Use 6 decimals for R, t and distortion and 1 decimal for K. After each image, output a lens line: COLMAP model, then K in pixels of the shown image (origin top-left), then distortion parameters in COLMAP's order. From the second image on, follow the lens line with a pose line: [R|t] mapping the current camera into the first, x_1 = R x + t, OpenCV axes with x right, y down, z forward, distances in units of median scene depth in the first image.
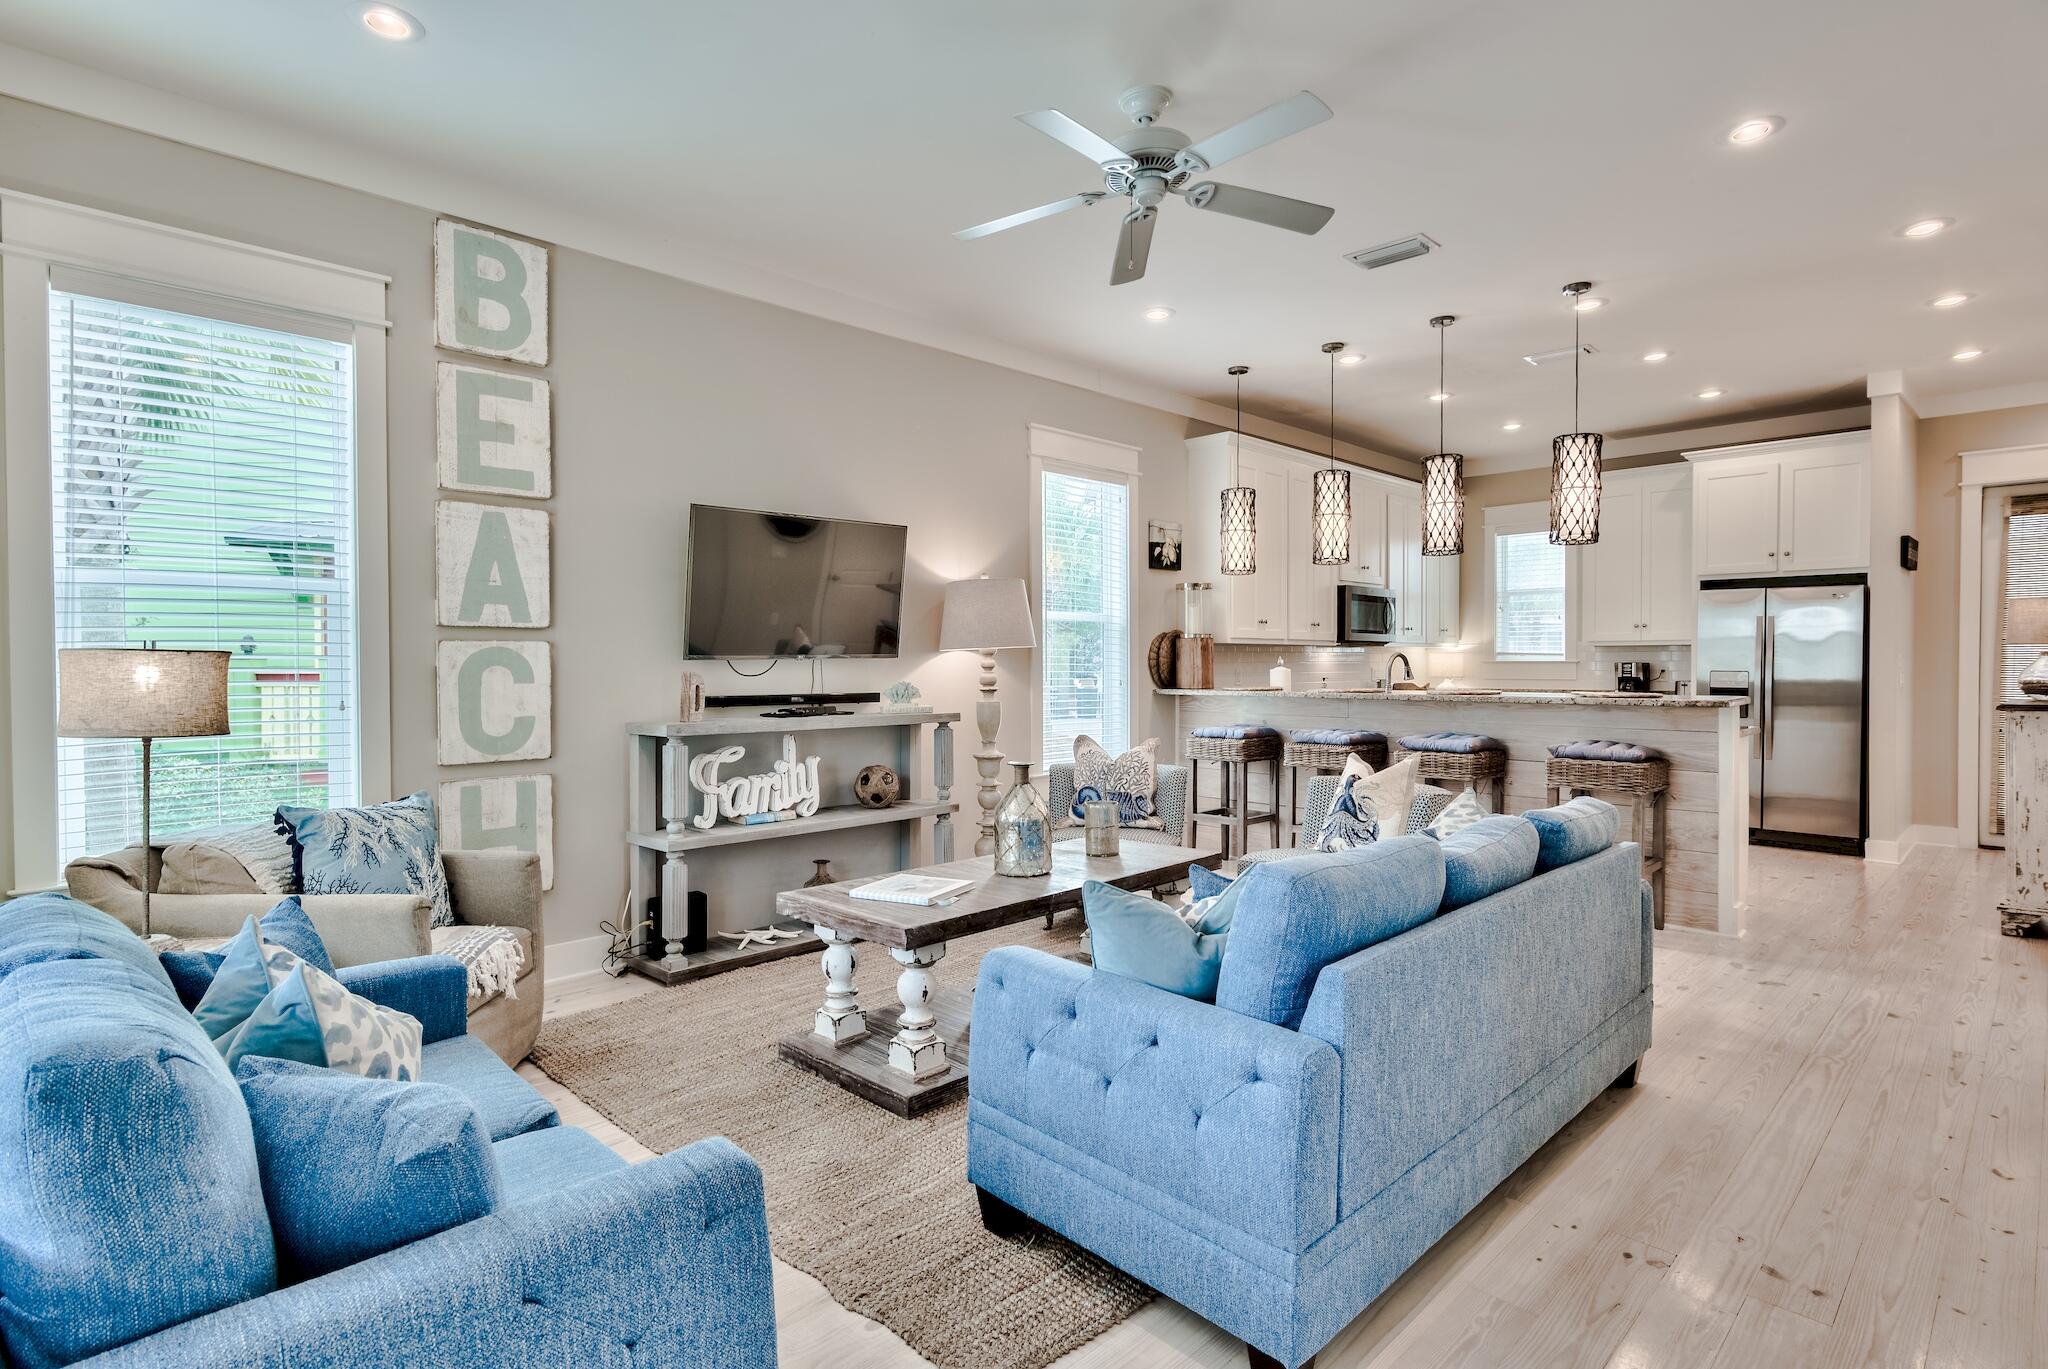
lens RADIAL K [[1034.9, 0, 1024.0], [0, 1034.9, 684.5], [0, 0, 1]] dist [-0.006187, -0.000545]
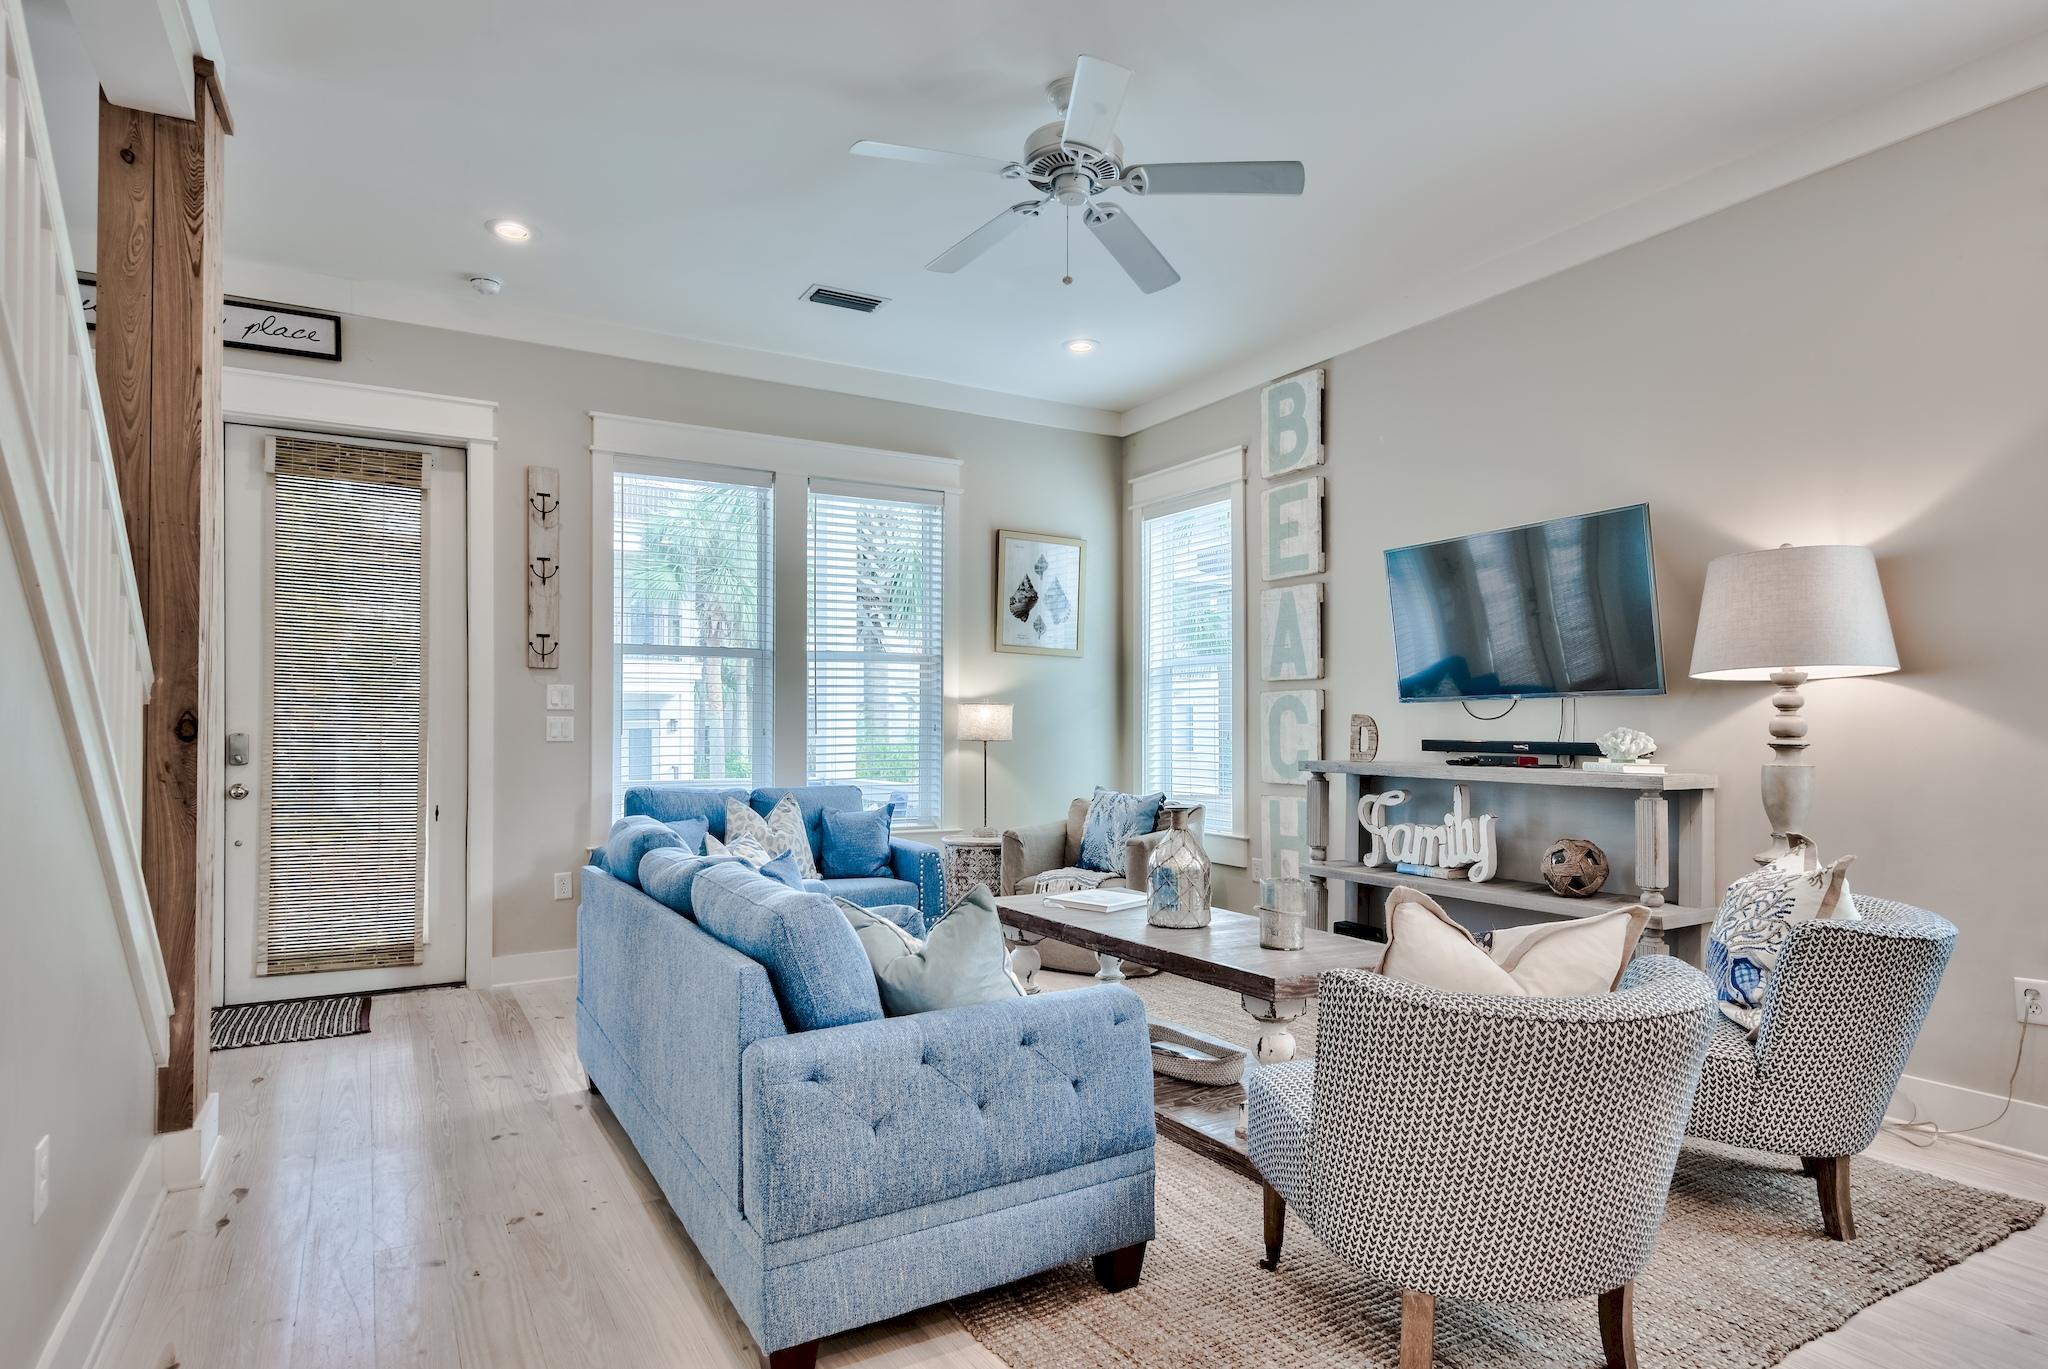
lens RADIAL K [[1139.1, 0, 1024.0], [0, 1139.1, 684.5], [0, 0, 1]] dist [0.000732, 0.000057]
pose [[-0.239634, -0.024735, -0.970548, 0.796130], [-0.011877, 0.999675, -0.022545, -0.011428], [0.970791, 0.006125, -0.239849, 0.850746]]
